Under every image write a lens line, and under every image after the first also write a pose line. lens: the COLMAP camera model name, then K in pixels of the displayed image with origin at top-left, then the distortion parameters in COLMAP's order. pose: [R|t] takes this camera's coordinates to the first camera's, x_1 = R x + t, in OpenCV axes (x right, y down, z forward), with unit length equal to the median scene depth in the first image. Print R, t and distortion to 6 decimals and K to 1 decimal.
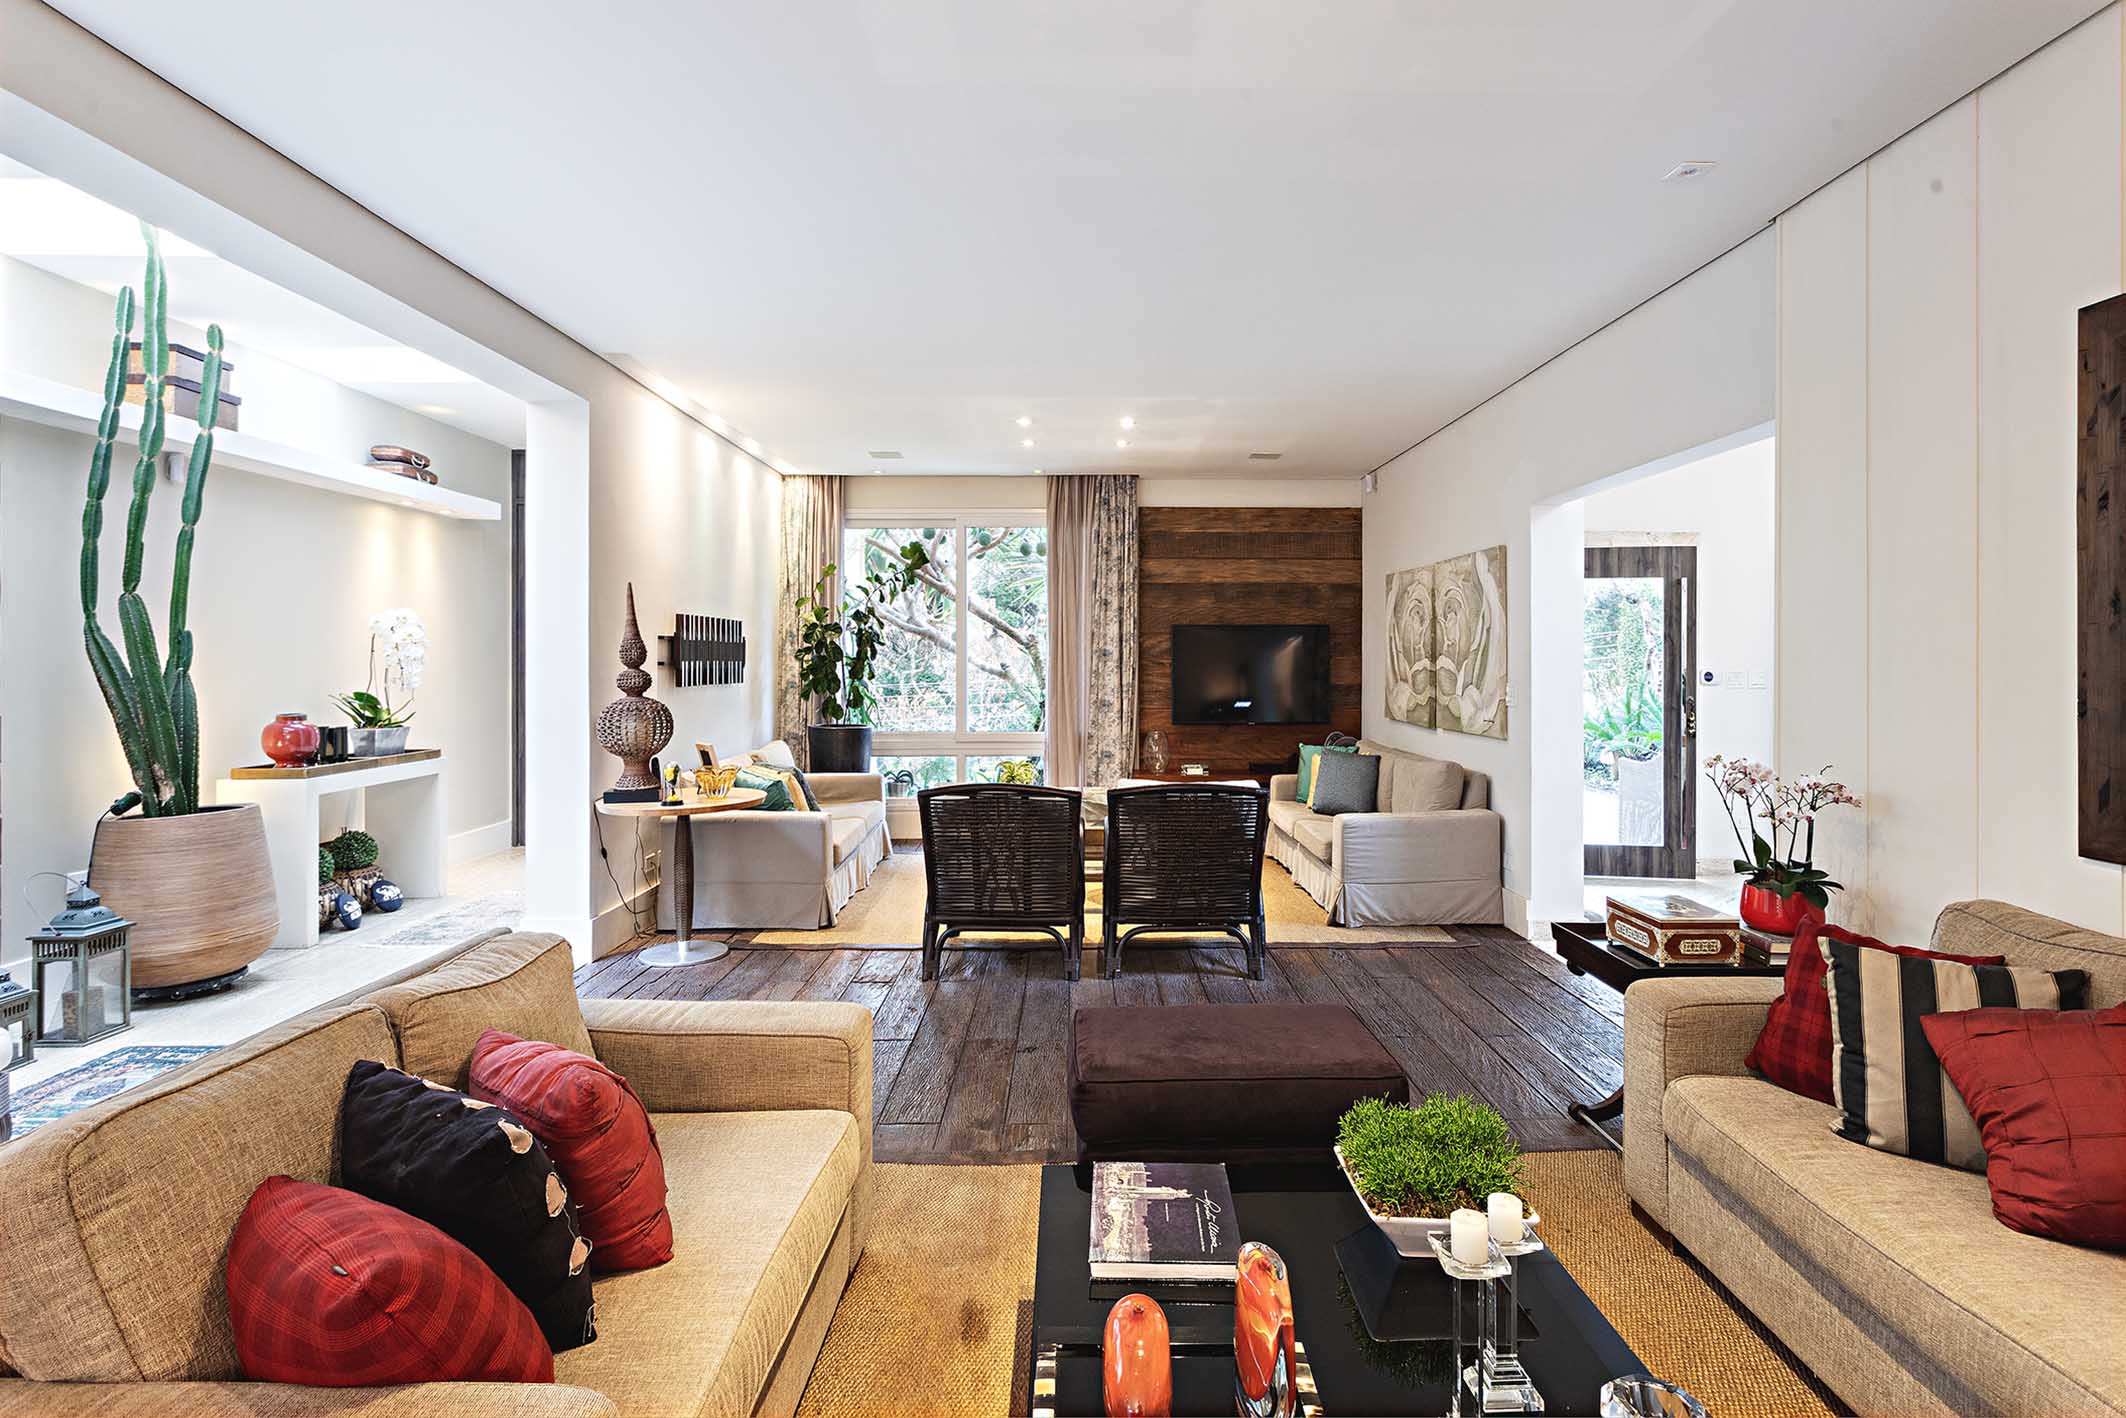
lens RADIAL K [[1128.7, 0, 1140.3], [0, 1128.7, 651.0], [0, 0, 1]] dist [0.006262, 0.004264]
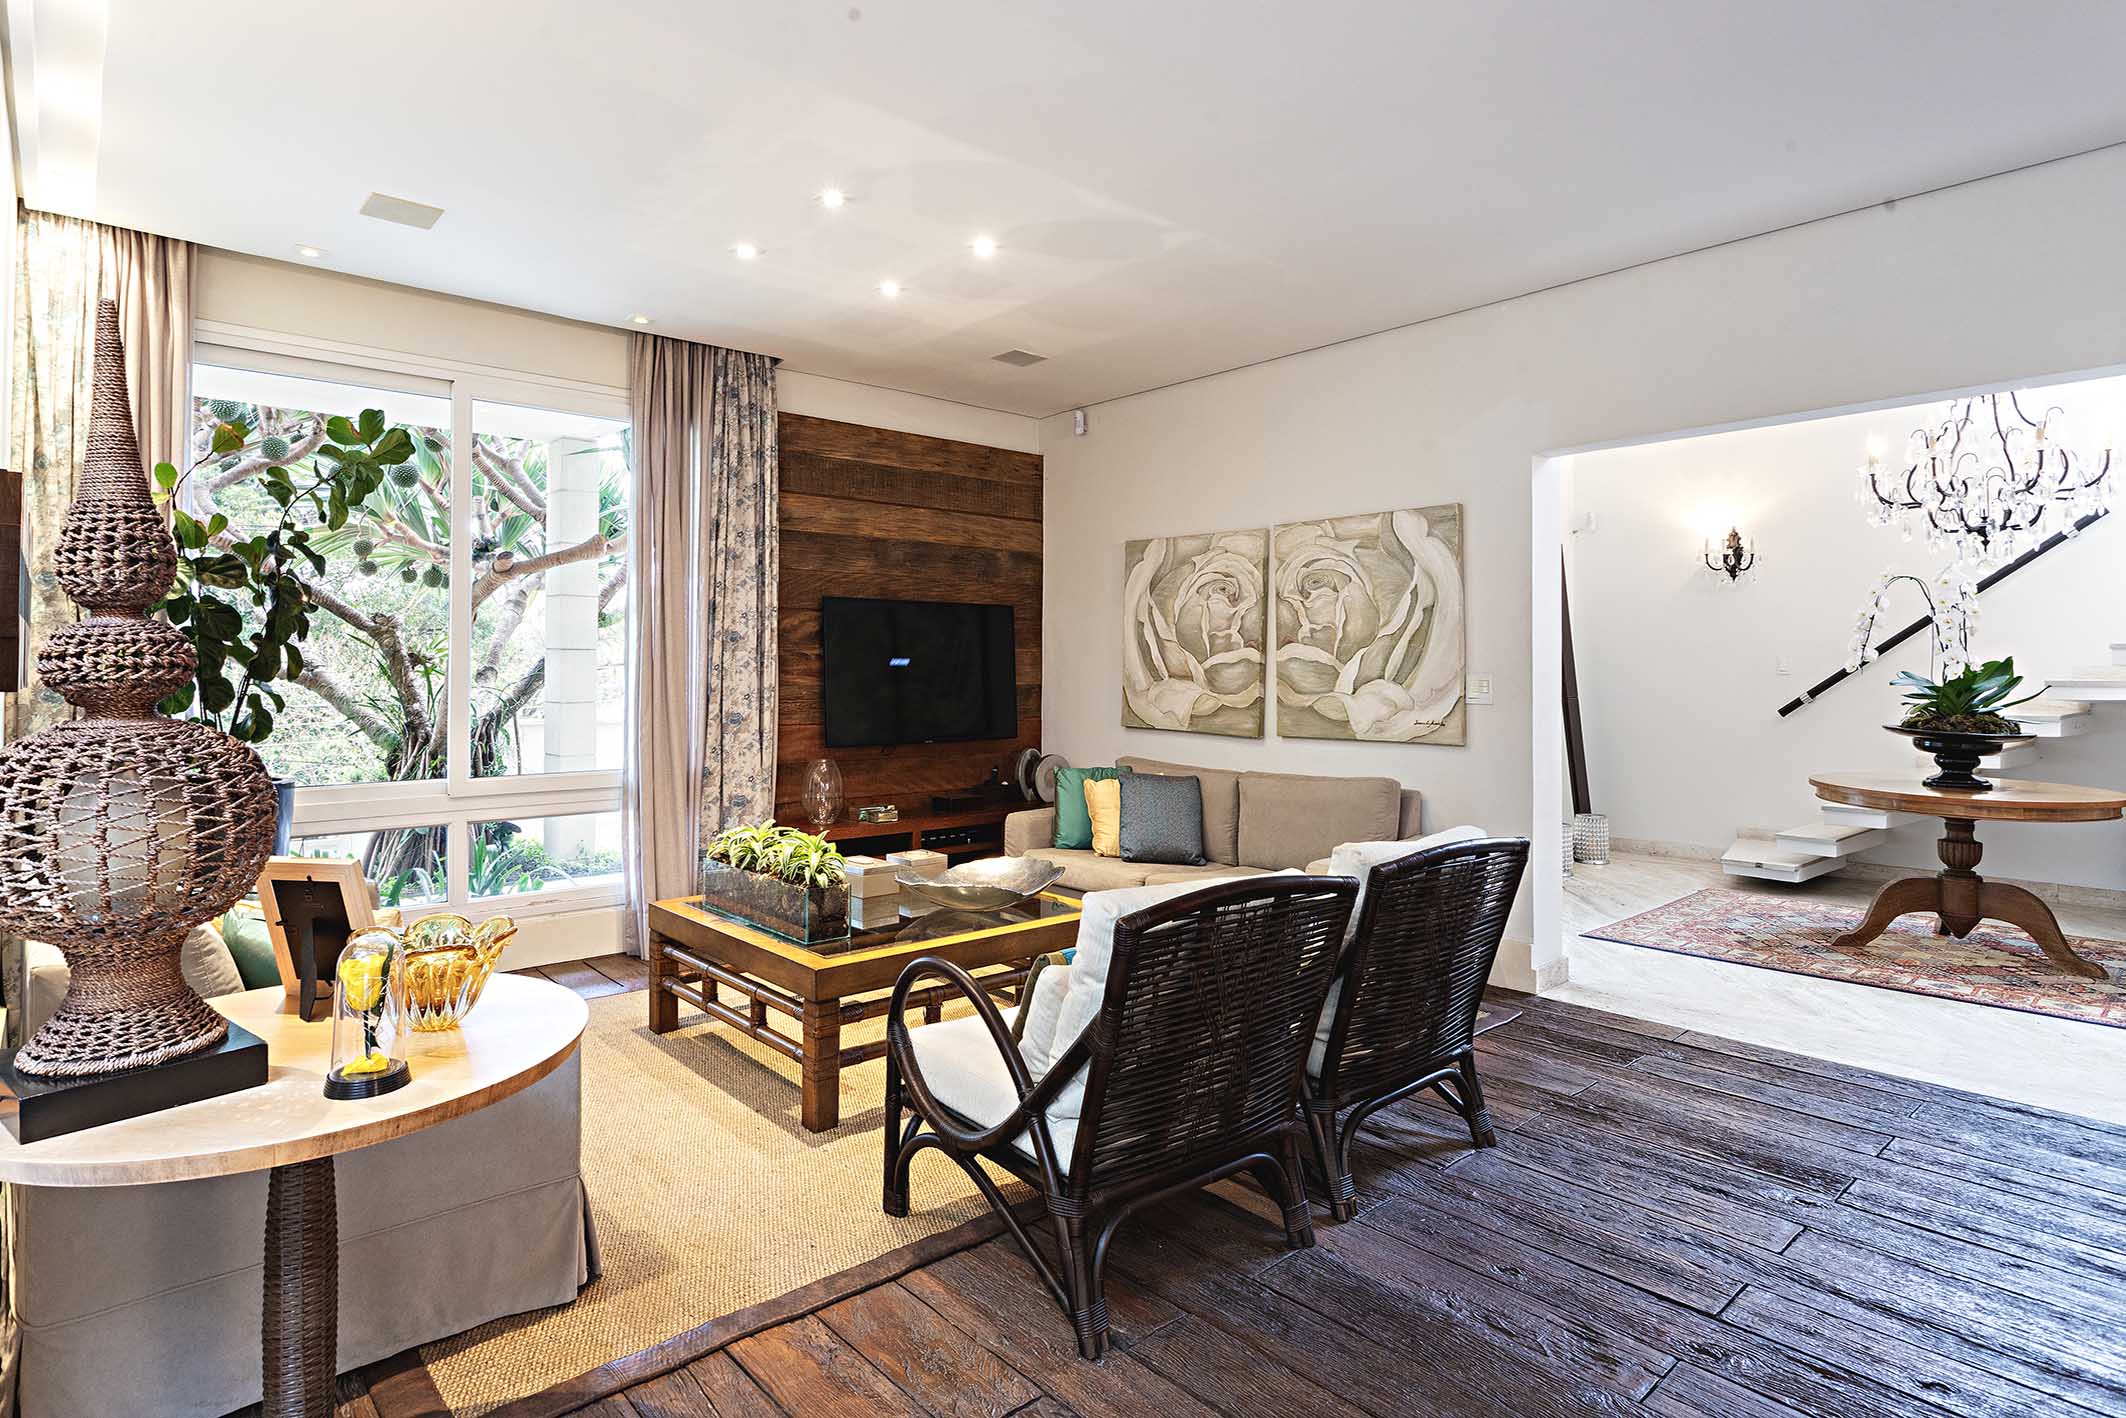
lens RADIAL K [[1105.4, 0, 1017.2], [0, 1105.4, 664.8], [0, 0, 1]] dist [0.000585, 0.000399]
pose [[0.758096, 0.004288, 0.652129, -0.308613], [-0.005266, 0.999986, -0.000454, 0.016474], [-0.652122, -0.003090, 0.758108, 0.441270]]
